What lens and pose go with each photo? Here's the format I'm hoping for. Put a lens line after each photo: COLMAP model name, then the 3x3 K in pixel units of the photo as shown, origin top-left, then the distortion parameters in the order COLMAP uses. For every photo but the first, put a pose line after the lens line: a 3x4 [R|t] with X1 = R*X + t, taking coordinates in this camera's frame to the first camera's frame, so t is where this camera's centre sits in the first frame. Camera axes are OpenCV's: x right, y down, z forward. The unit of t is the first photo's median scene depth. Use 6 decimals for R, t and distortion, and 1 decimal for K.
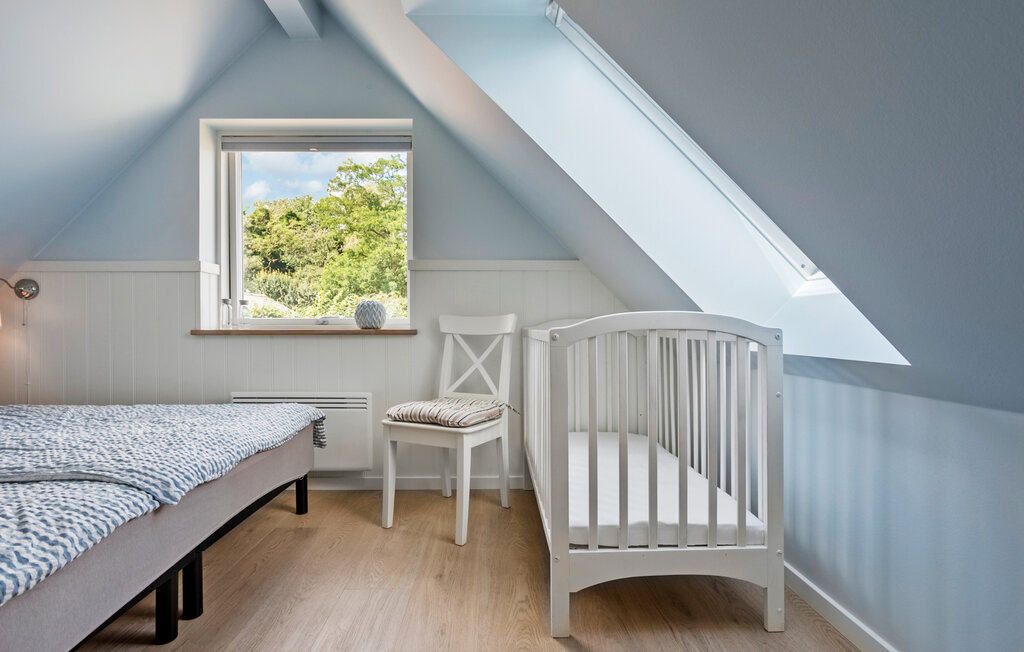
lens RADIAL K [[494.9, 0, 513.2], [0, 494.9, 331.7], [0, 0, 1]] dist [-0.000075, 0.002683]
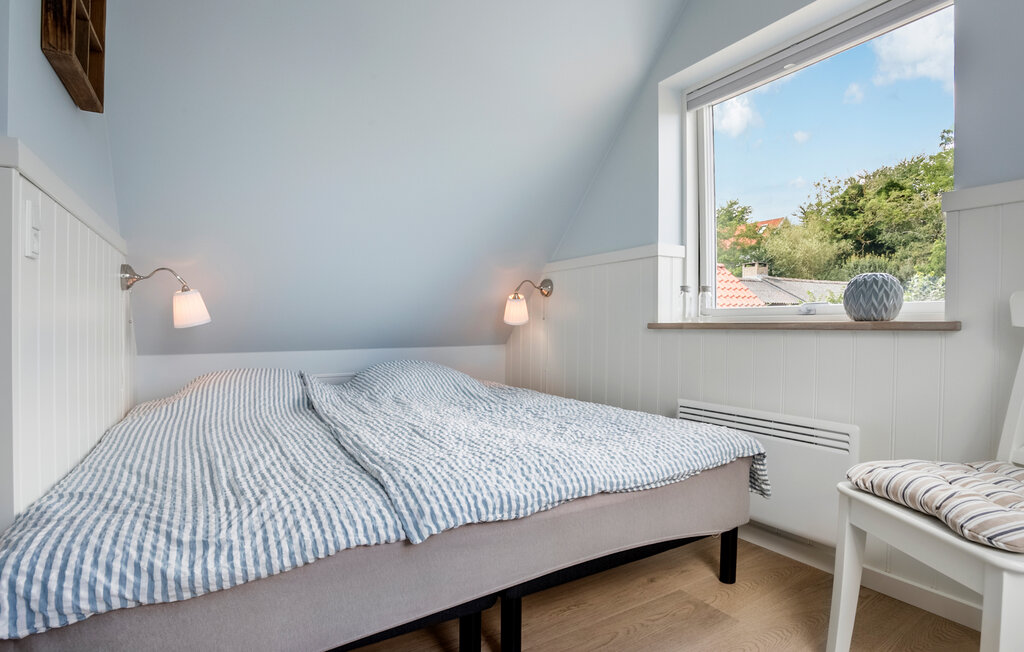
lens RADIAL K [[519.9, 0, 507.5], [0, 519.9, 336.6], [0, 0, 1]] dist [-0.047169, 0.003958]
pose [[0.474886, 0.021157, -0.879793, 0.045901], [0.000660, 0.999702, 0.024397, -0.001423], [0.880047, -0.012167, 0.474730, 0.294314]]
